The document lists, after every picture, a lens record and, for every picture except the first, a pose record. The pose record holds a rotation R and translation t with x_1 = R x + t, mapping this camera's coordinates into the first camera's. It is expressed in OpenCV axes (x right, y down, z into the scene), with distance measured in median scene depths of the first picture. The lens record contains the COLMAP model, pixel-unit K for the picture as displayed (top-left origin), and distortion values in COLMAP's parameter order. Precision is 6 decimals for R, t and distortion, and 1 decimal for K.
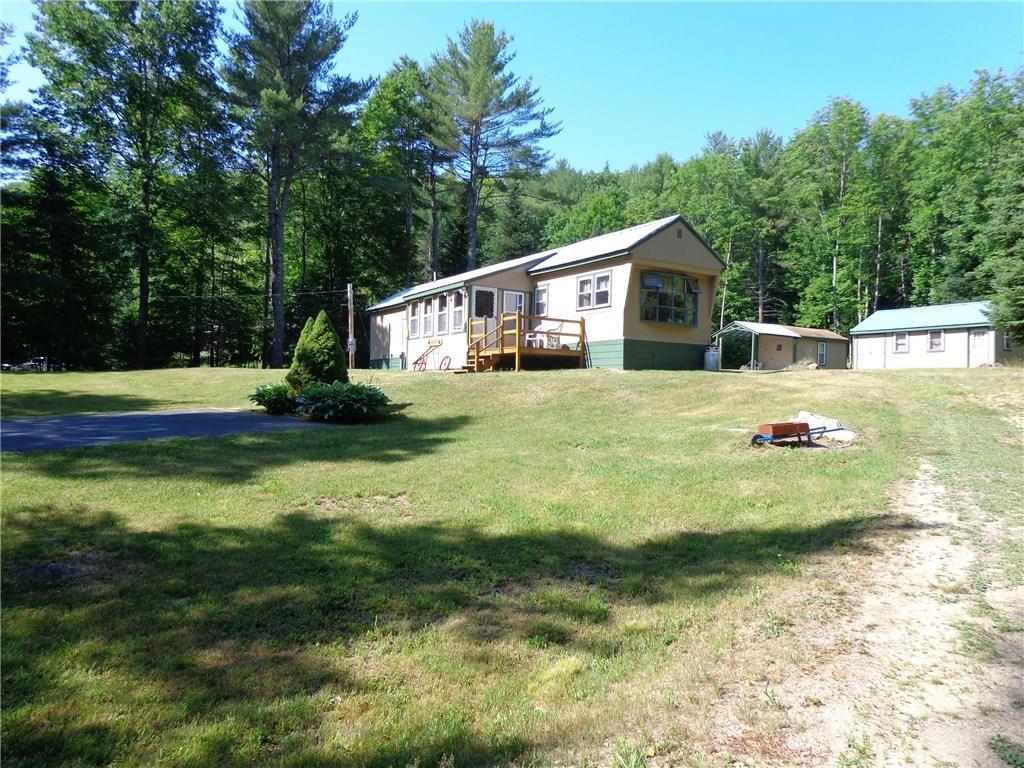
lens RADIAL K [[711.5, 0, 516.3], [0, 711.5, 384.5], [0, 0, 1]] dist [0.000444, 0.001192]
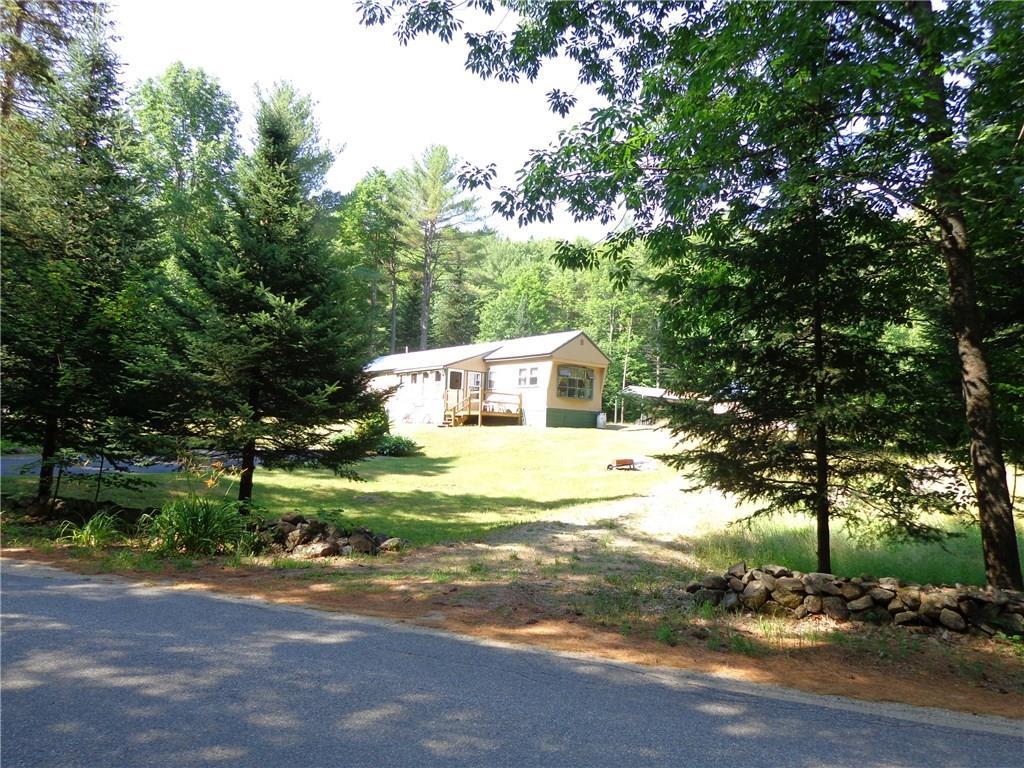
lens RADIAL K [[713.5, 0, 512.0], [0, 713.5, 384.0], [0, 0, 1]] dist [0.009035, 0.003355]
pose [[0.993991, 0.027381, 0.105983, -0.055388], [-0.020931, 0.997888, -0.061499, -0.009489], [-0.107443, 0.058911, 0.992464, -0.333182]]
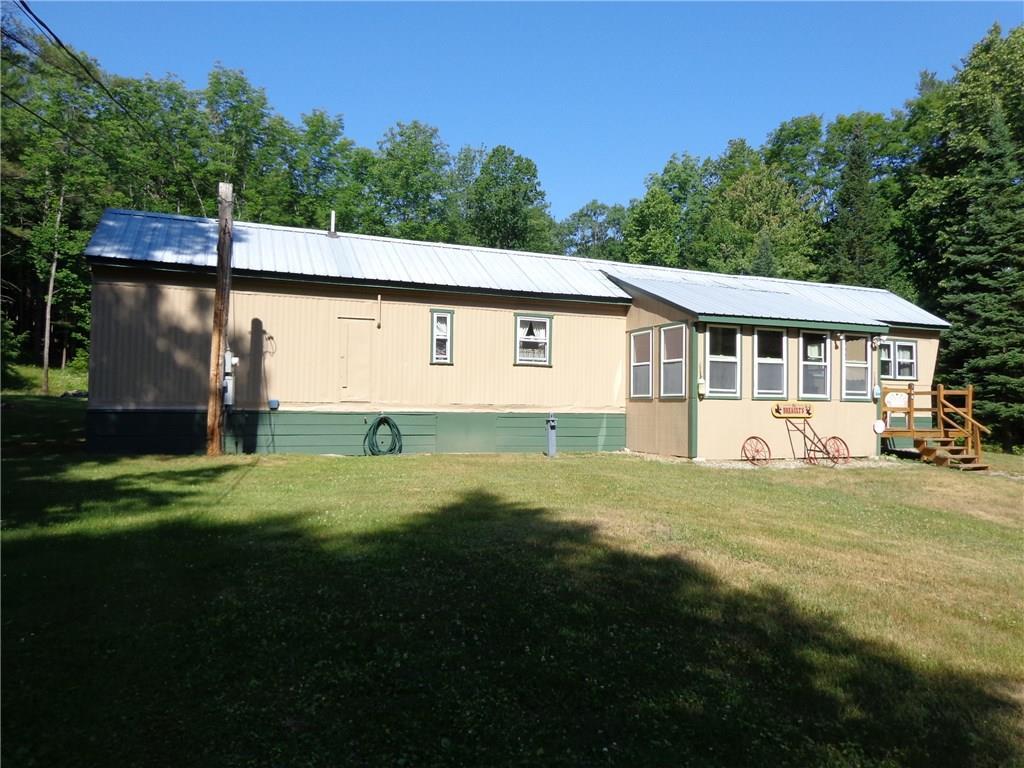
lens RADIAL K [[729.8, 0, 521.0], [0, 729.8, 381.8], [0, 0, 1]] dist [-0.008728, 0.021873]
pose [[0.180003, 0.013198, 0.983578, -0.507444], [-0.023229, 0.999688, -0.009163, -0.050249], [-0.983392, -0.021198, 0.180253, 0.764449]]
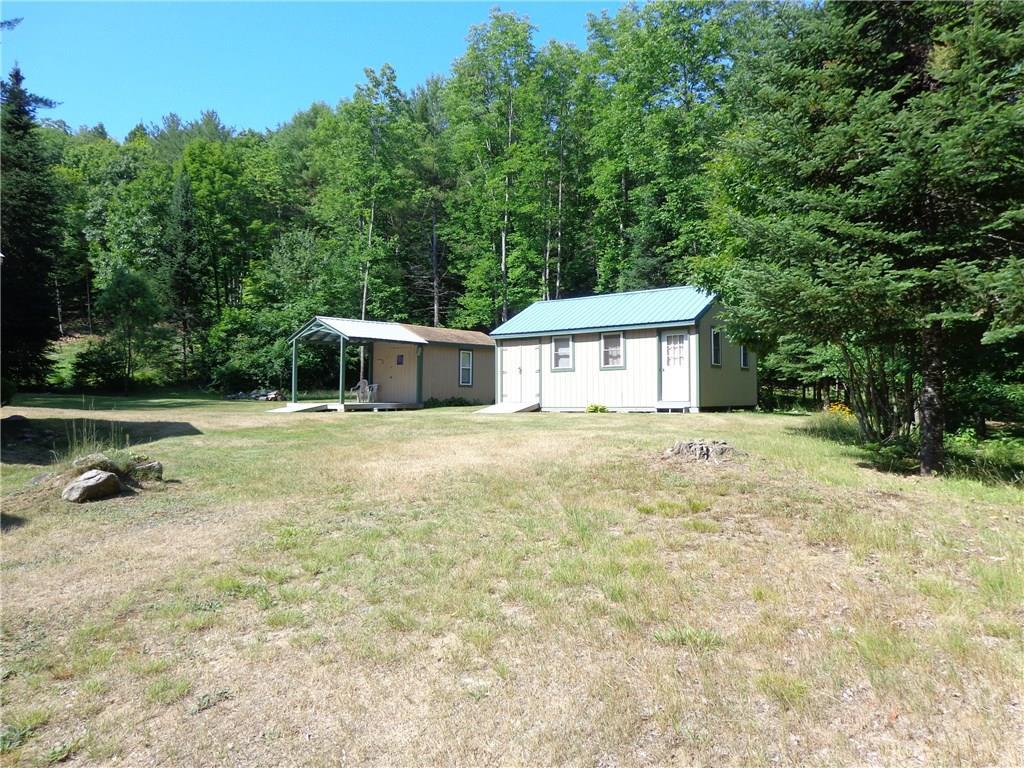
lens RADIAL K [[713.5, 0, 512.0], [0, 713.5, 384.0], [0, 0, 1]] dist [0.009035, 0.003355]
pose [[0.940080, -0.021421, 0.340280, 0.315226], [0.022318, 0.999750, 0.001279, -0.037279], [-0.340223, 0.006392, 0.940323, 0.481311]]
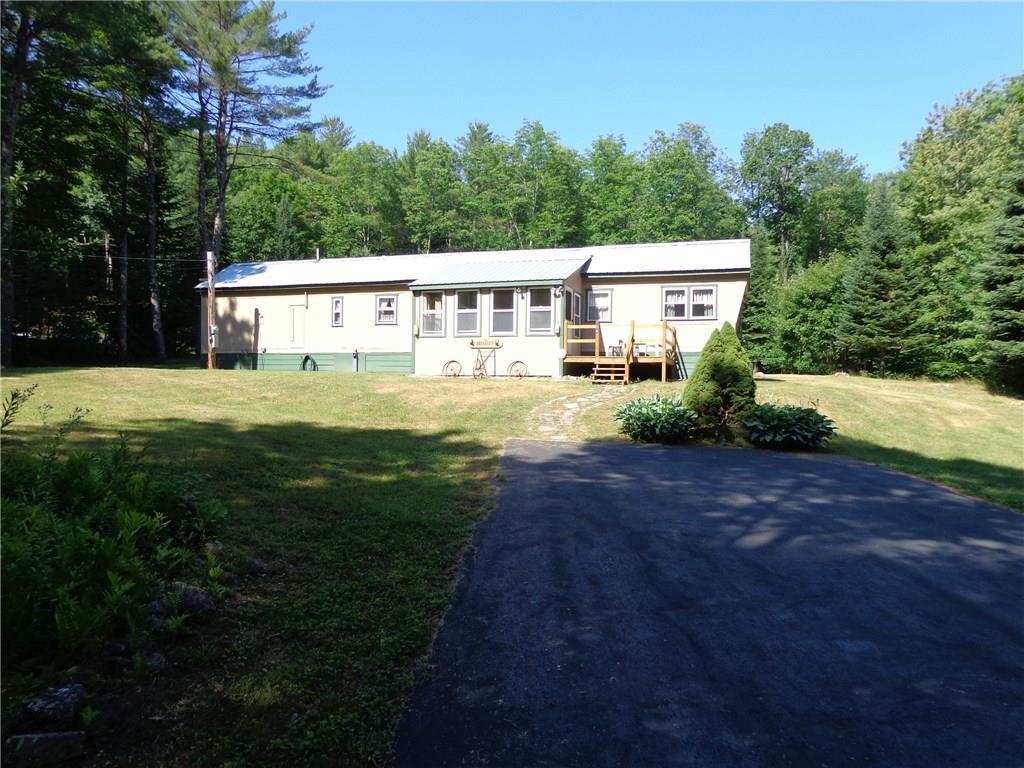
lens RADIAL K [[713.5, 0, 512.0], [0, 713.5, 384.0], [0, 0, 1]] dist [0.009035, 0.003355]
pose [[0.774208, -0.006097, 0.632902, -0.437190], [-0.005295, 0.999856, 0.016109, -0.017588], [-0.632910, -0.015823, 0.774064, 0.216822]]
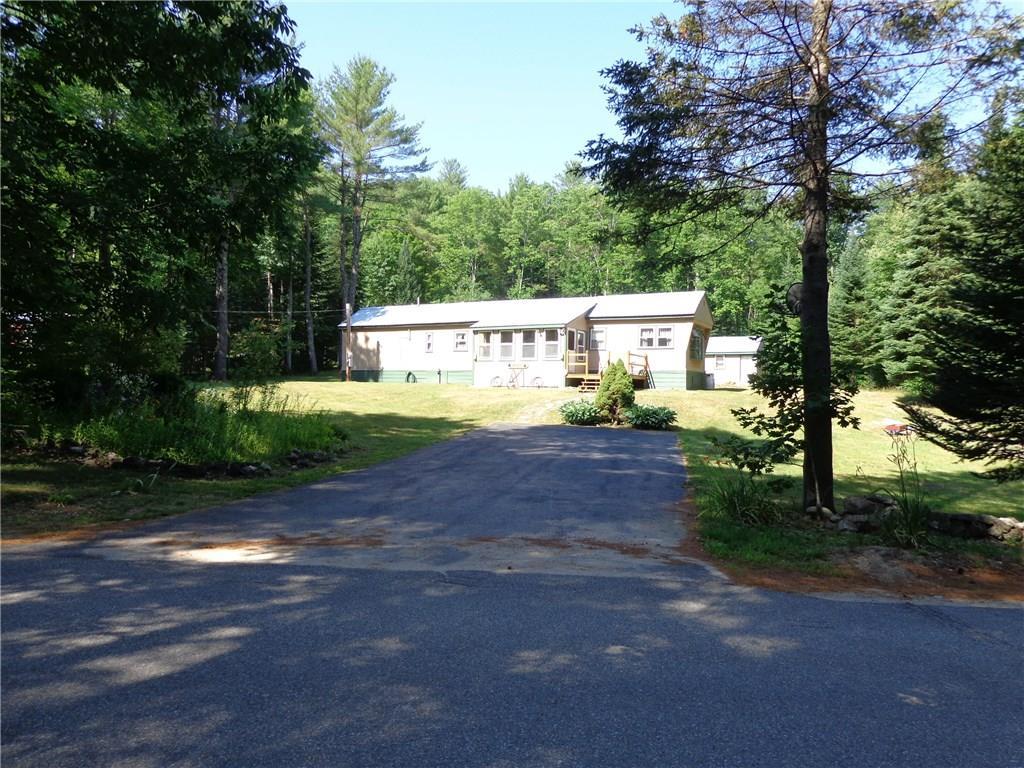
lens RADIAL K [[711.5, 0, 516.3], [0, 711.5, 384.5], [0, 0, 1]] dist [0.000444, 0.001192]
pose [[0.869672, 0.000430, 0.493630, -0.526691], [-0.005684, 0.999942, 0.009143, -0.025565], [-0.493597, -0.010757, 0.869624, -0.095433]]
